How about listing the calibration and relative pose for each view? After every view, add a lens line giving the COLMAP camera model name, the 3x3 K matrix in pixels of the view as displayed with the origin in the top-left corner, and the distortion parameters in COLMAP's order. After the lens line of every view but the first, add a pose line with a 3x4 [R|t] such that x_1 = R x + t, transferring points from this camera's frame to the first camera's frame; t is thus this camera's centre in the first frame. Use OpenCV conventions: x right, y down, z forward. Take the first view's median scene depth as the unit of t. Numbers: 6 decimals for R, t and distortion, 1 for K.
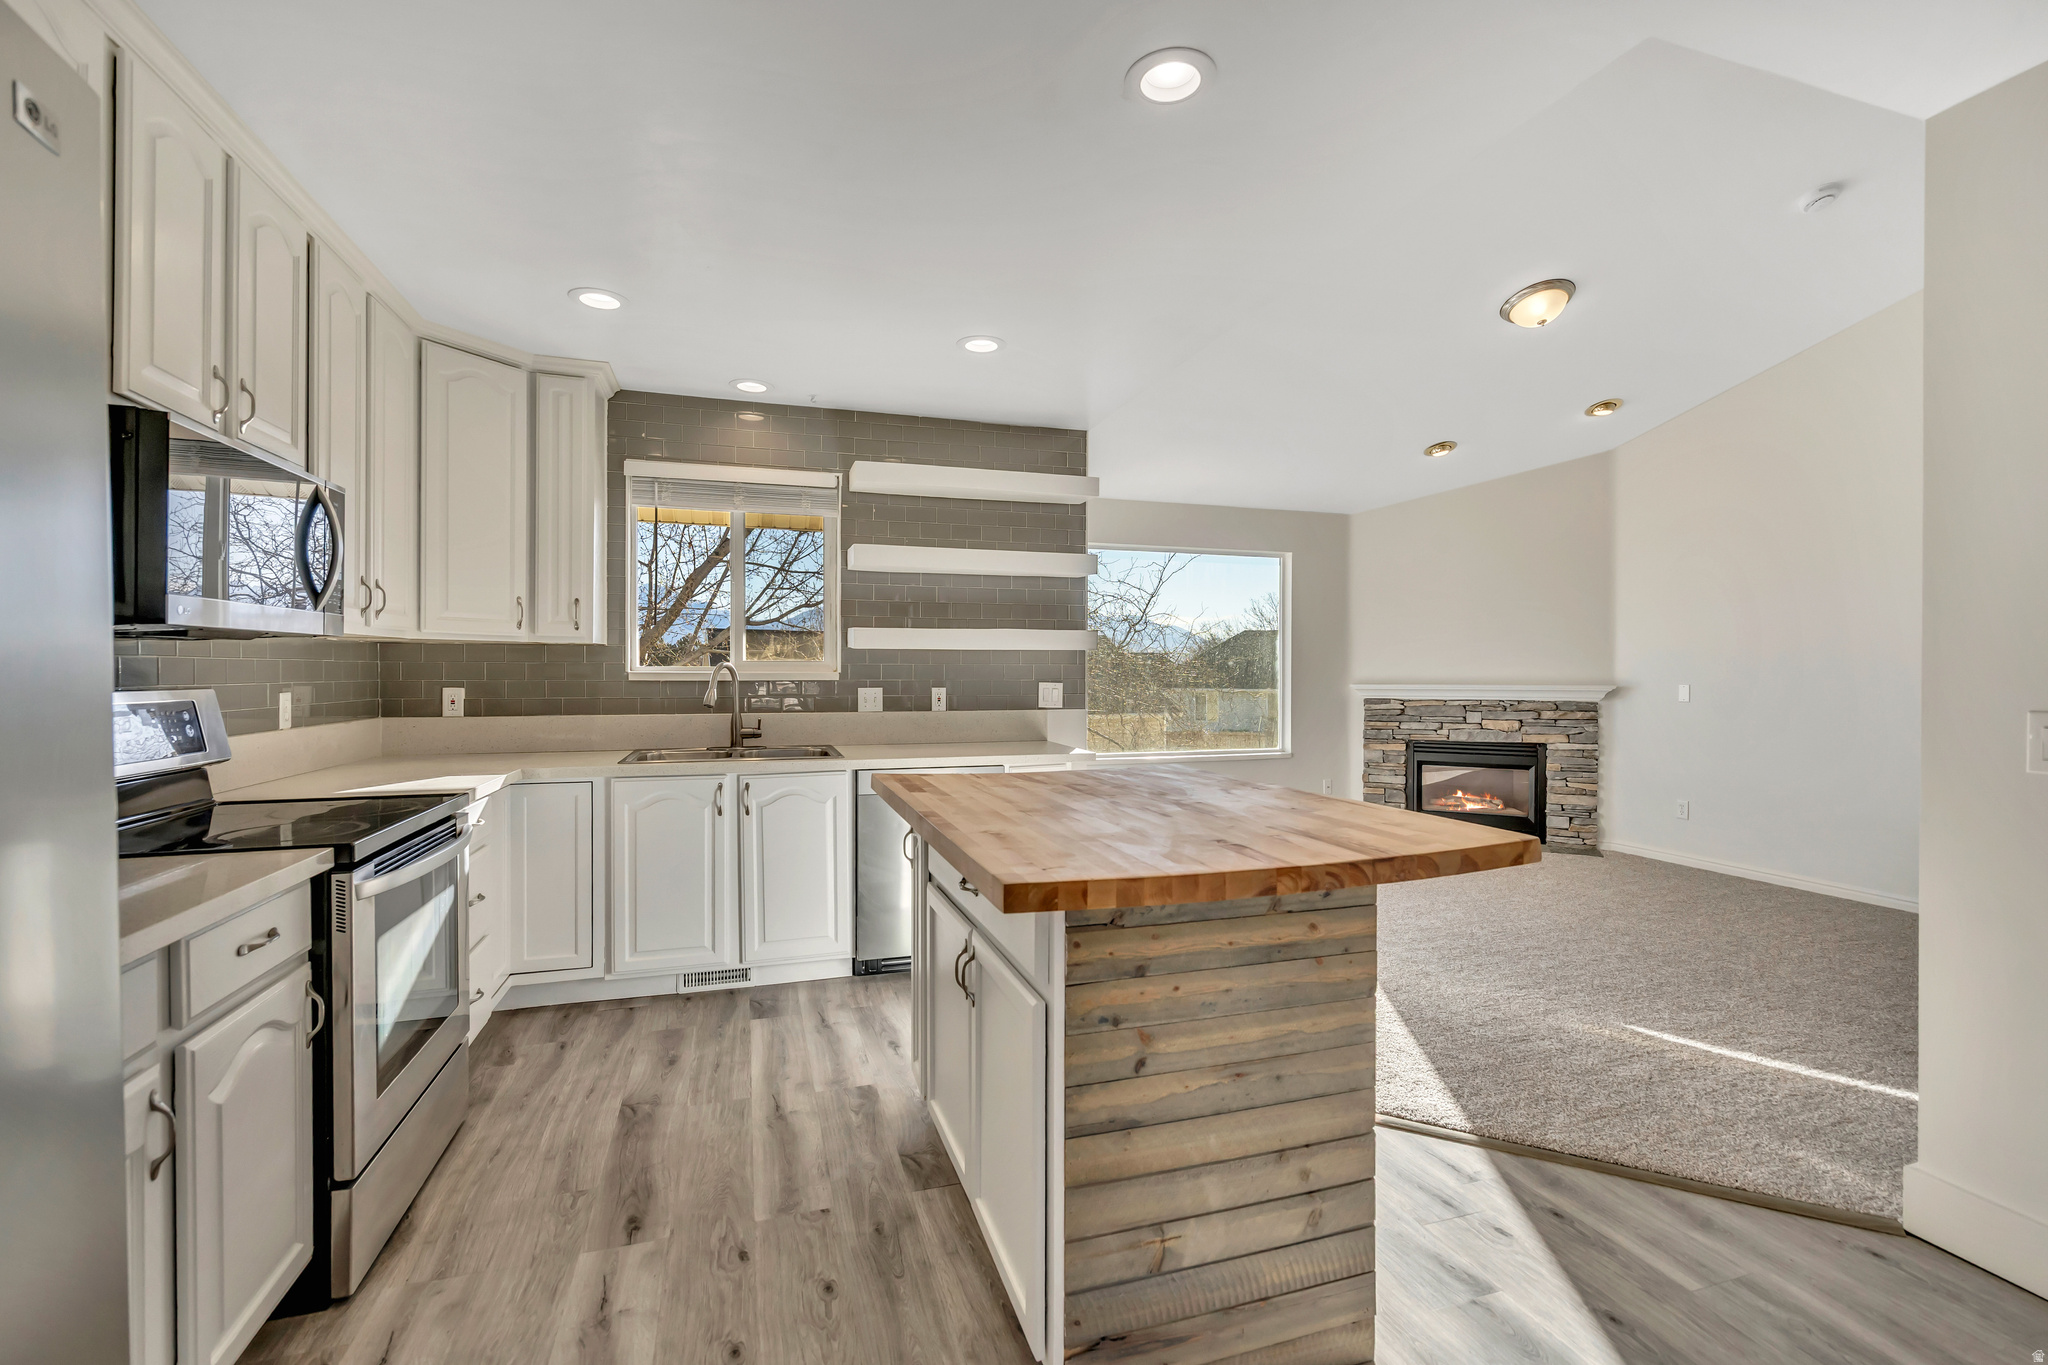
lens RADIAL K [[880.6, 0, 1024.0], [0, 880.6, 682.5], [0, 0, 1]] dist [-0.002965, -0.000041]
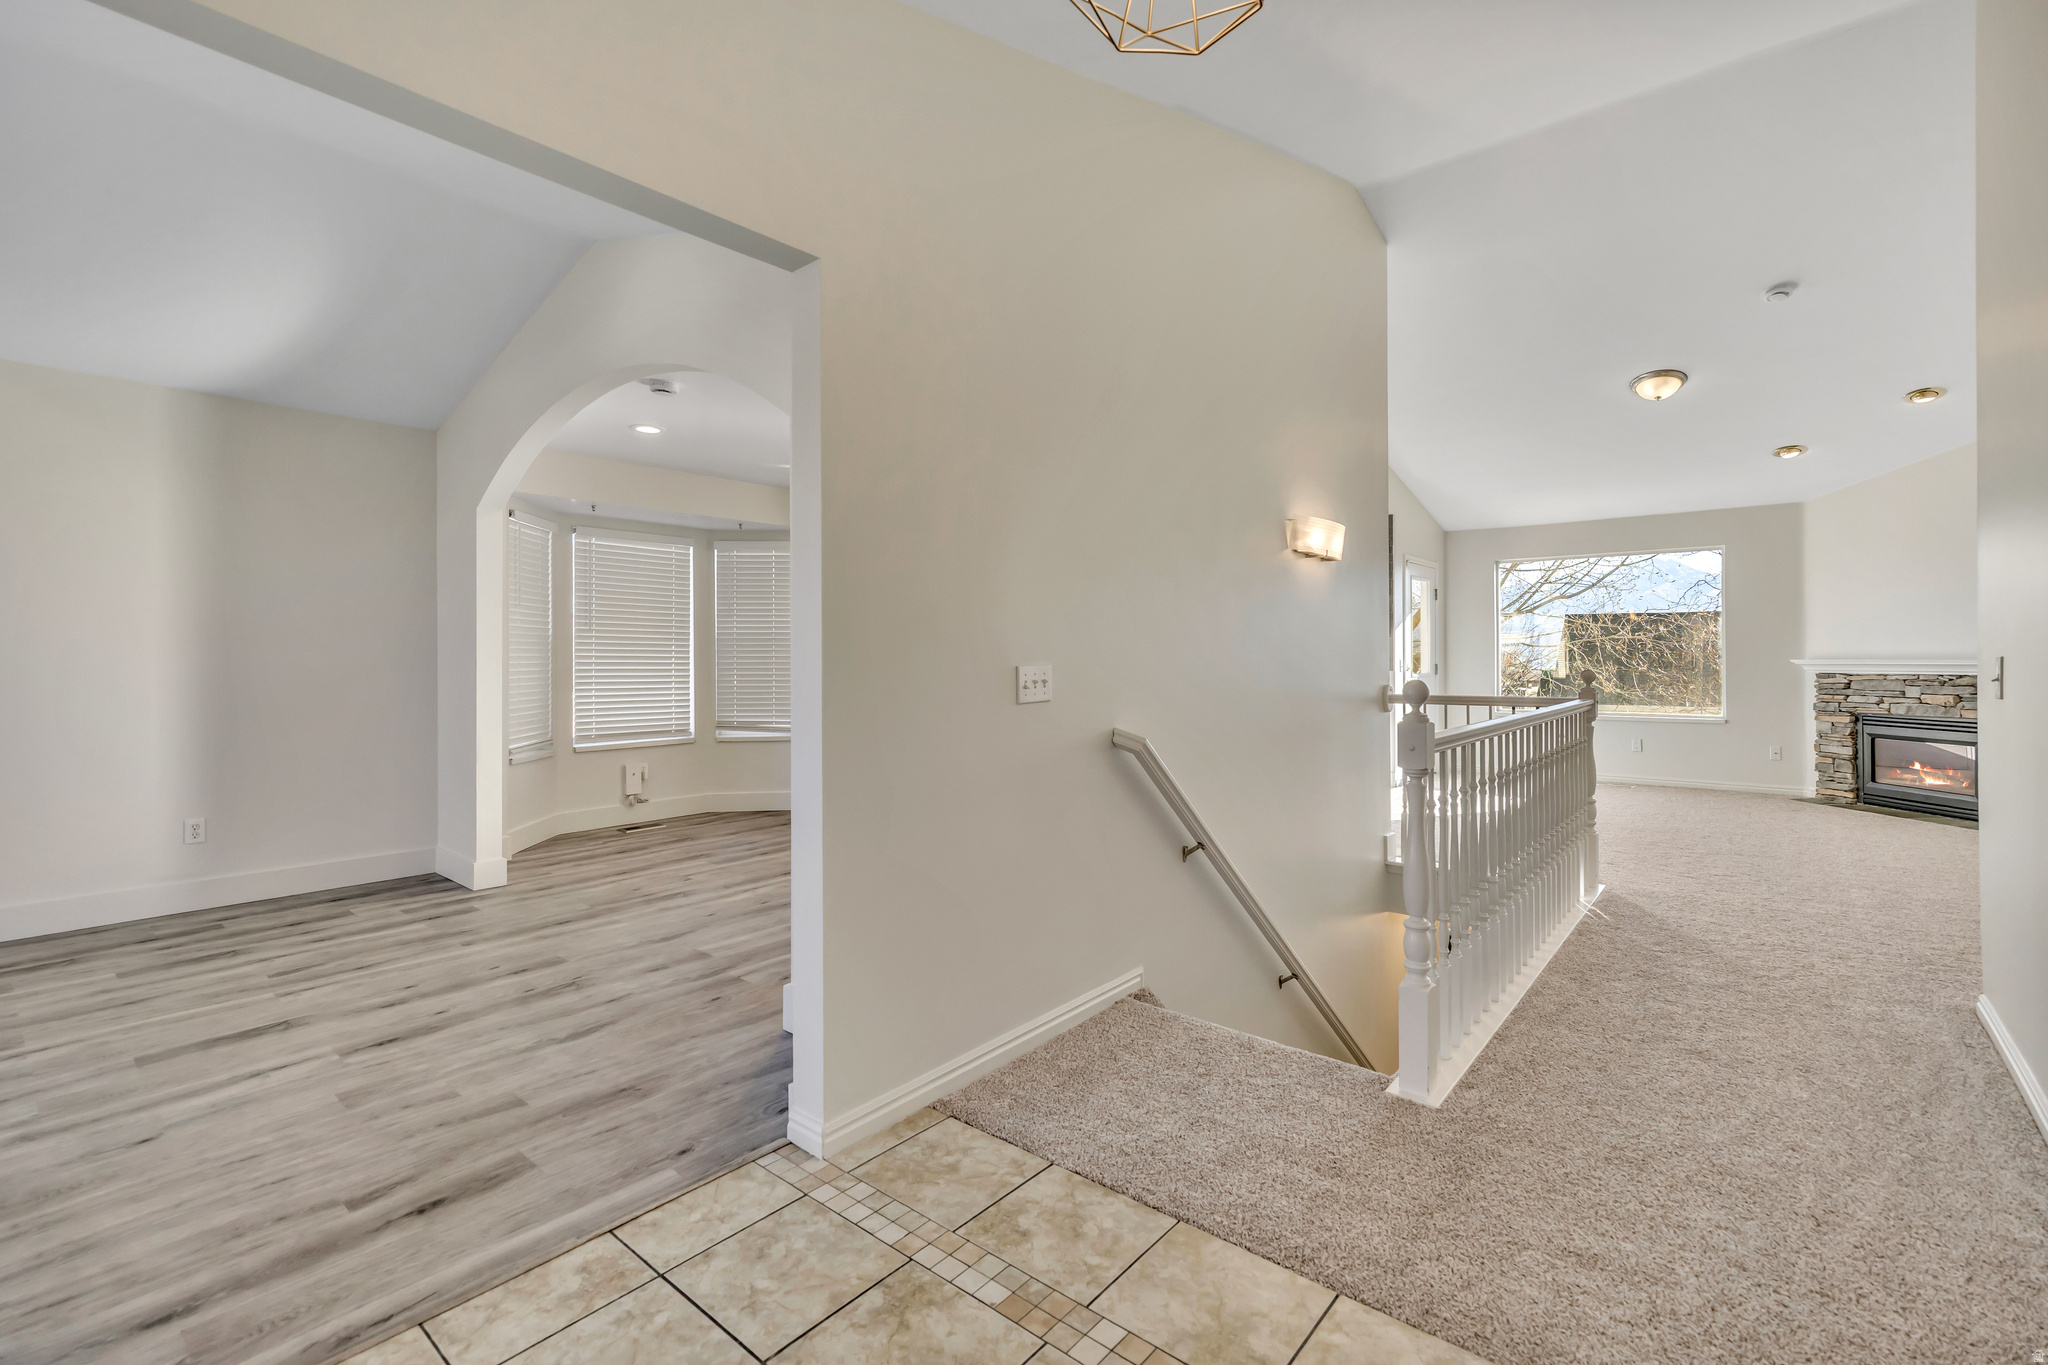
lens RADIAL K [[910.8, 0, 1016.4], [0, 910.8, 647.4], [0, 0, 1]] dist [0.002093, 0.000428]
pose [[0.538473, -0.012505, -0.842550, 1.270796], [-0.002921, 0.999856, -0.016707, 0.013862], [0.842637, 0.011457, 0.538359, -0.651457]]
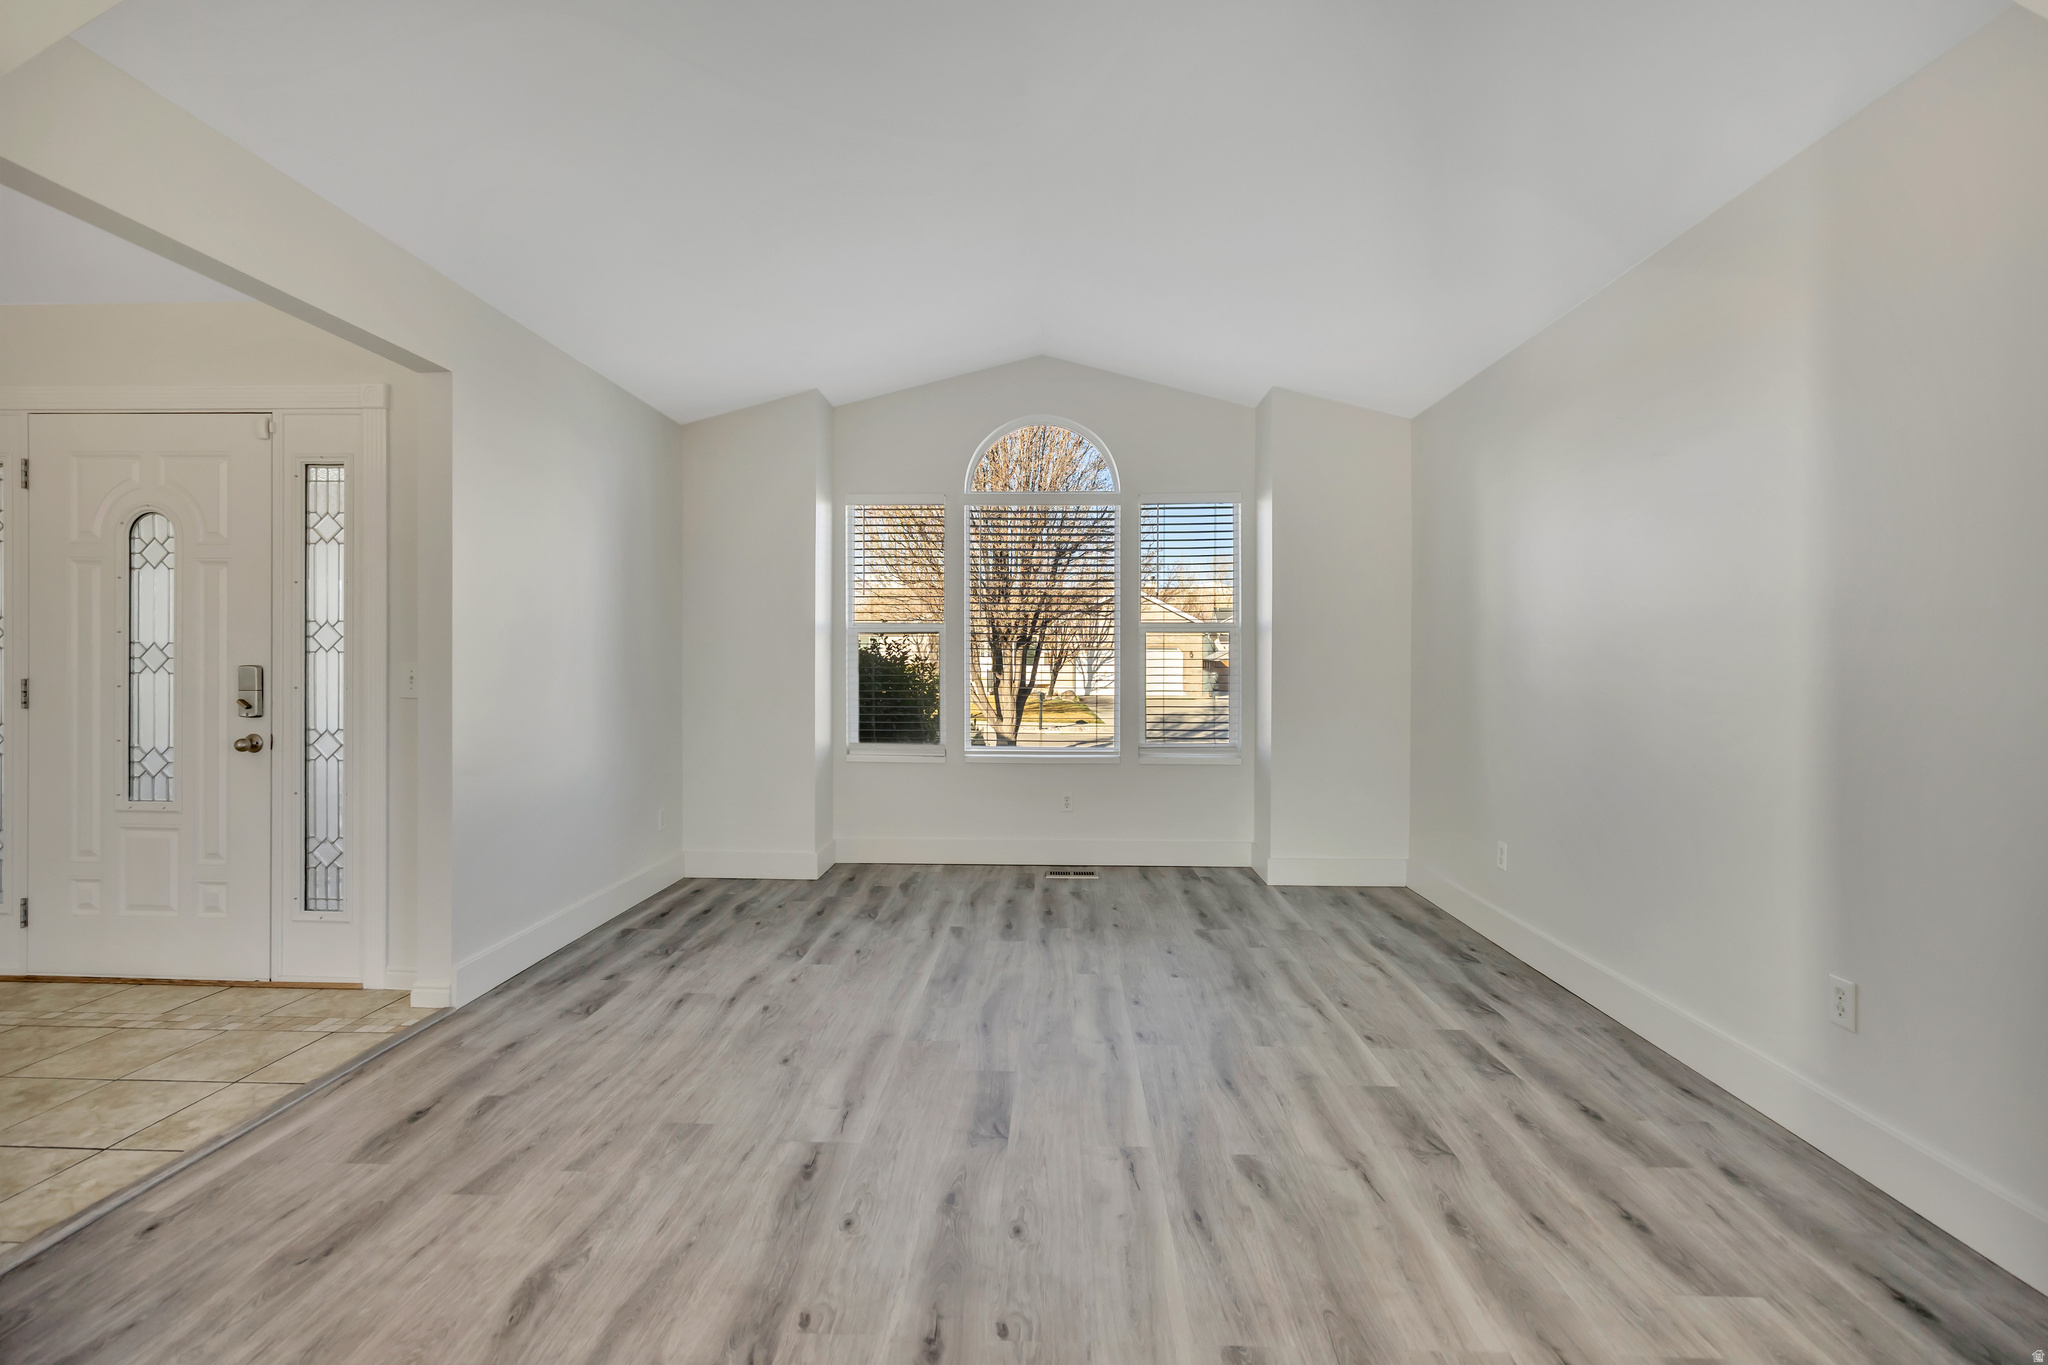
lens RADIAL K [[940.9, 0, 1028.7], [0, 940.9, 669.0], [0, 0, 1]] dist [-0.002874, -0.000331]
pose [[-0.941706, -0.013330, 0.336172, 0.193015], [-0.007470, 0.999797, 0.018717, 0.016654], [-0.336354, 0.015115, -0.941614, -0.255312]]
